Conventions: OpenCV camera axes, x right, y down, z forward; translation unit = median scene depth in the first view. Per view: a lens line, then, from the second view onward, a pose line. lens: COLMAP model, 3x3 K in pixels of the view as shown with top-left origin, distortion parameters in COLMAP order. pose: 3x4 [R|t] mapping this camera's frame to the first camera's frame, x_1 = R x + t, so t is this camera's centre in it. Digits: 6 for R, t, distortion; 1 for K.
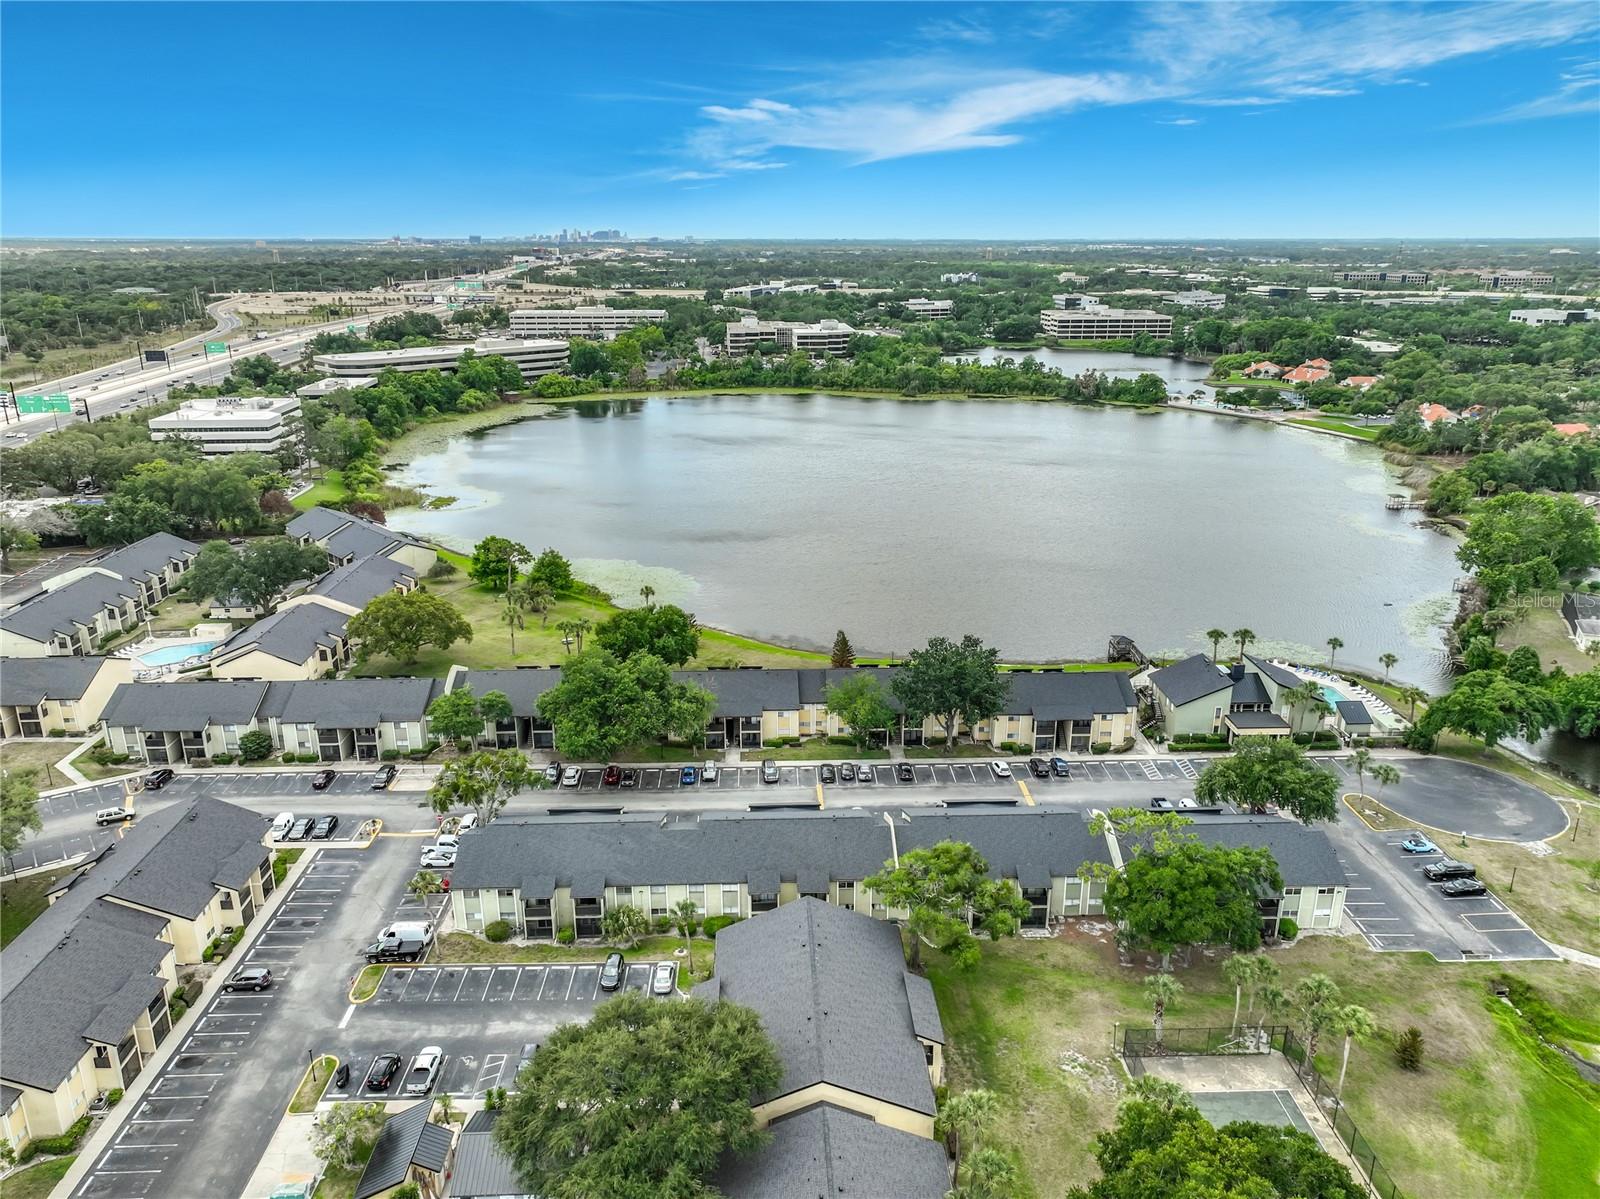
lens RADIAL K [[1152.6, 0, 798.0], [0, 1152.6, 583.7], [0, 0, 1]] dist [0.004287, 0.000308]
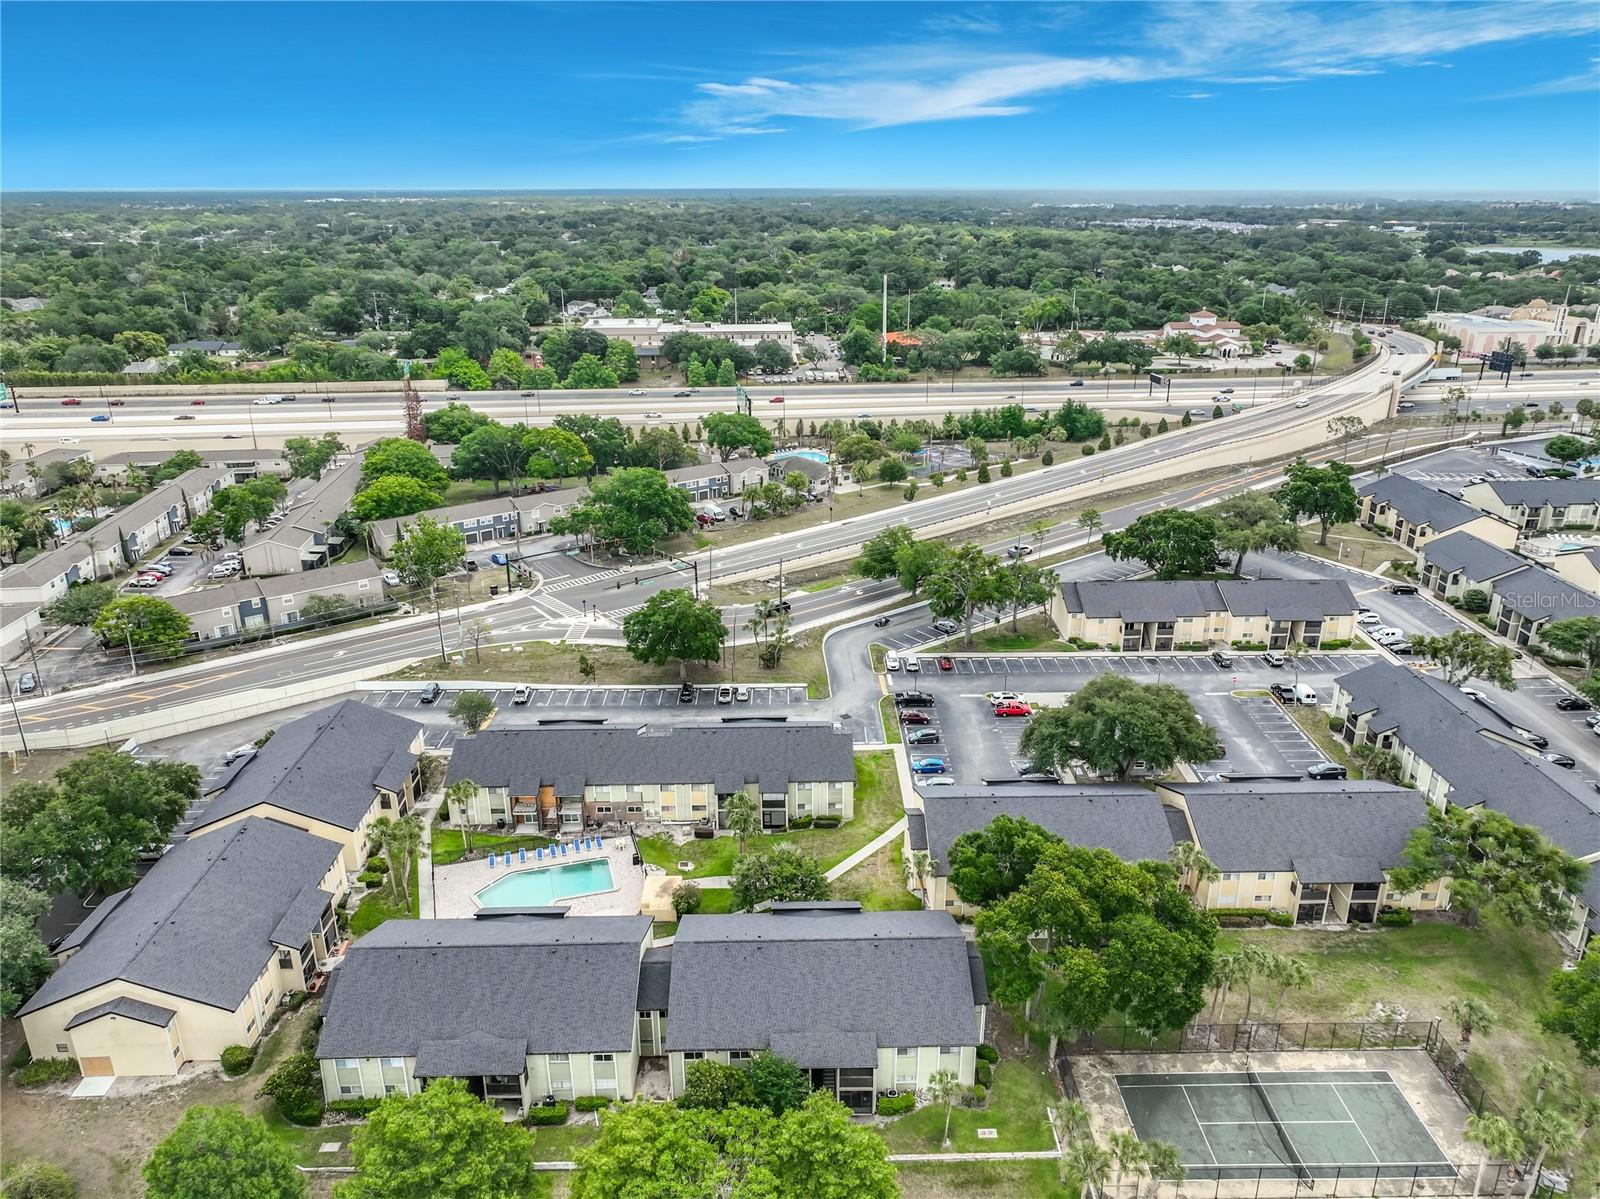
lens RADIAL K [[1101.4, 0, 799.8], [0, 1101.4, 653.6], [0, 0, 1]] dist [0.003055, 0.006302]
pose [[-0.027706, 0.391930, -0.919578, 0.671346], [-0.287938, 0.877811, 0.382804, -0.056556], [0.957248, 0.275387, 0.088531, 0.213555]]
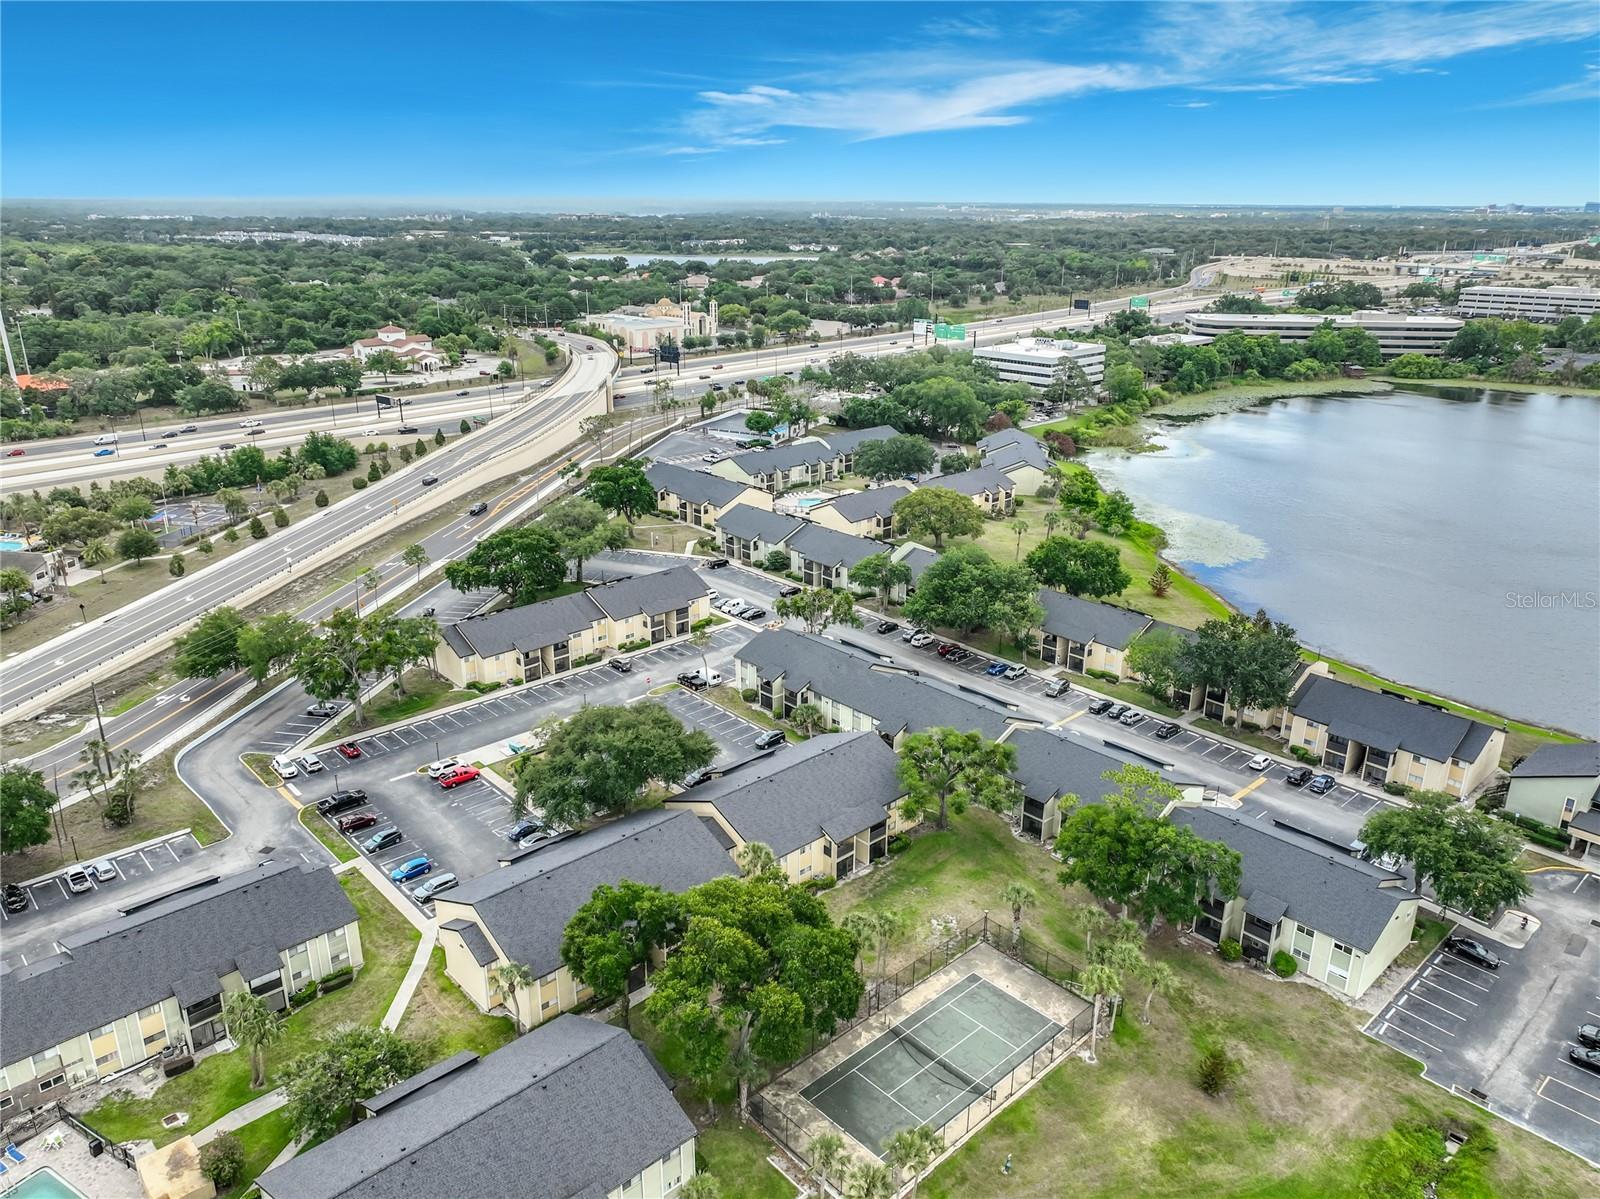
lens RADIAL K [[1136.6, 0, 800.7], [0, 1136.6, 633.4], [0, 0, 1]] dist [0.003773, 0.005611]
pose [[0.650022, 0.276045, -0.708004, 0.570366], [-0.226936, 0.959689, 0.165824, -0.013365], [0.725239, 0.052883, 0.686464, 0.063138]]
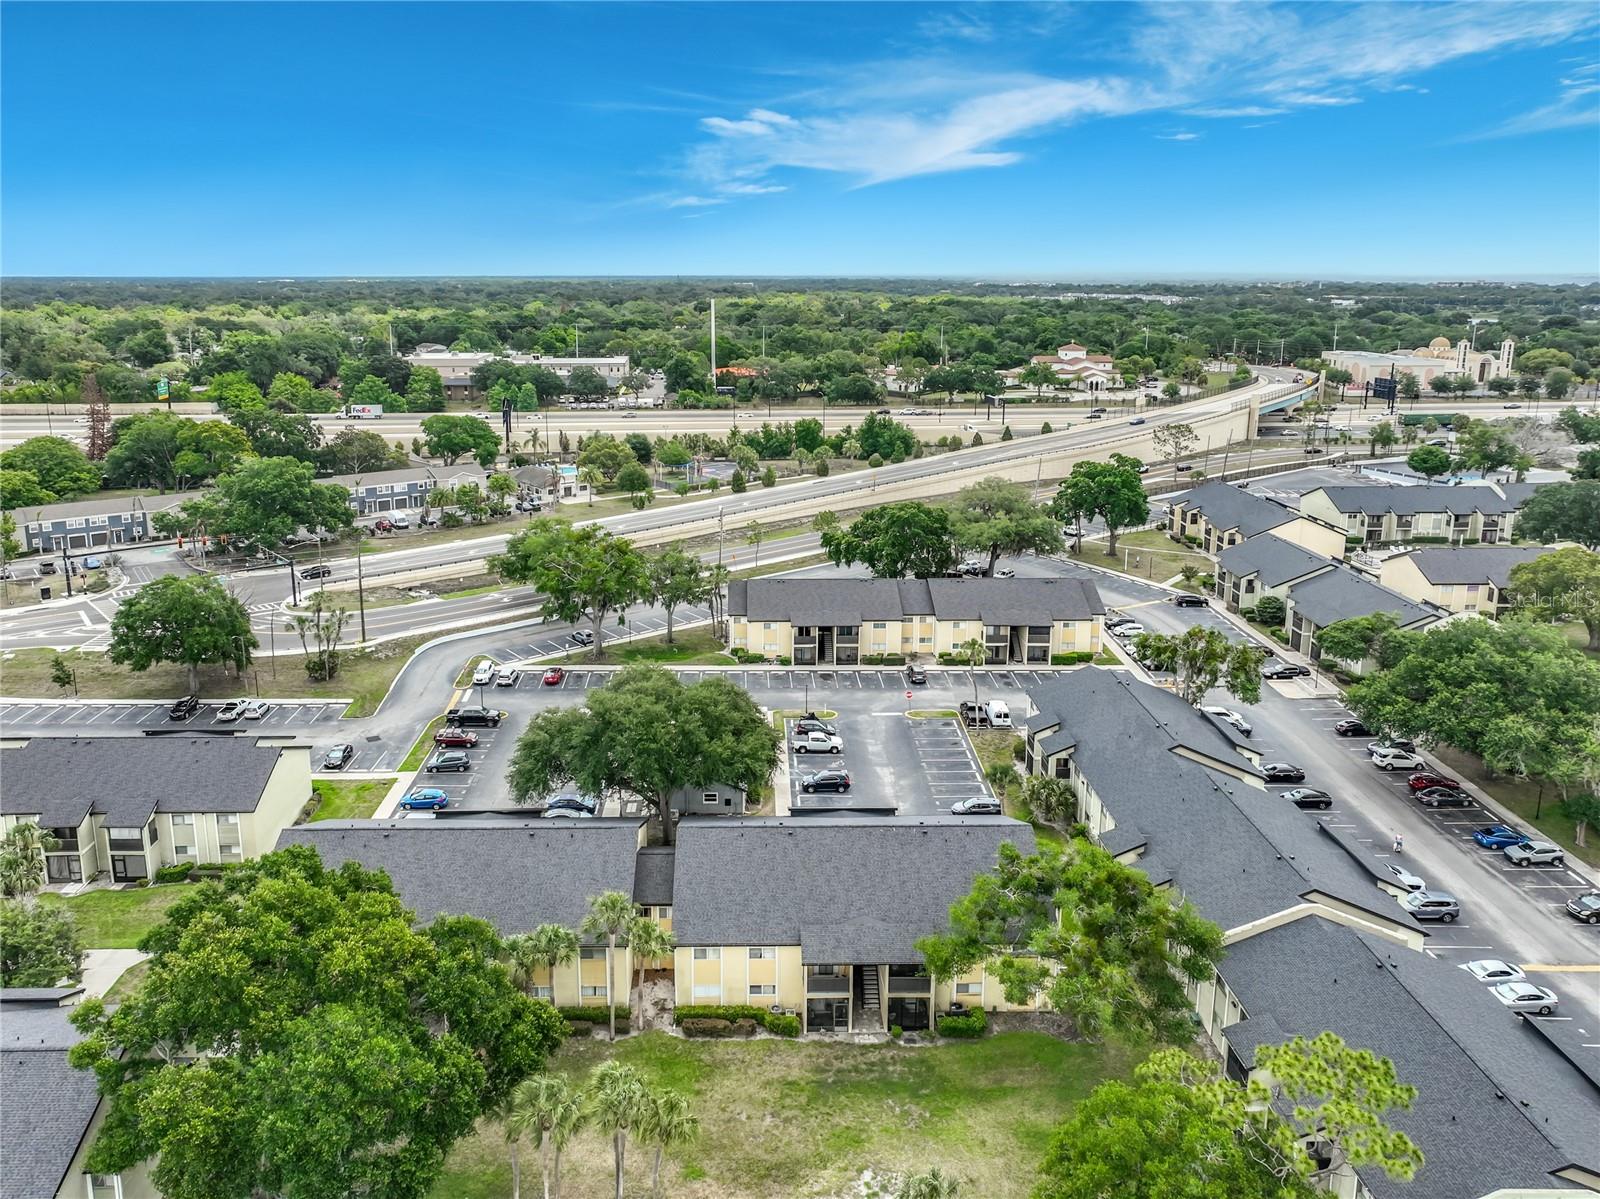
lens RADIAL K [[1134.5, 0, 754.9], [0, 1134.5, 600.1], [0, 0, 1]] dist [0.004067, 0.001541]
pose [[-0.037922, 0.273583, -0.961100, 0.473072], [-0.290976, 0.917091, 0.272537, -0.004037], [0.955979, 0.289992, 0.044828, 0.539269]]
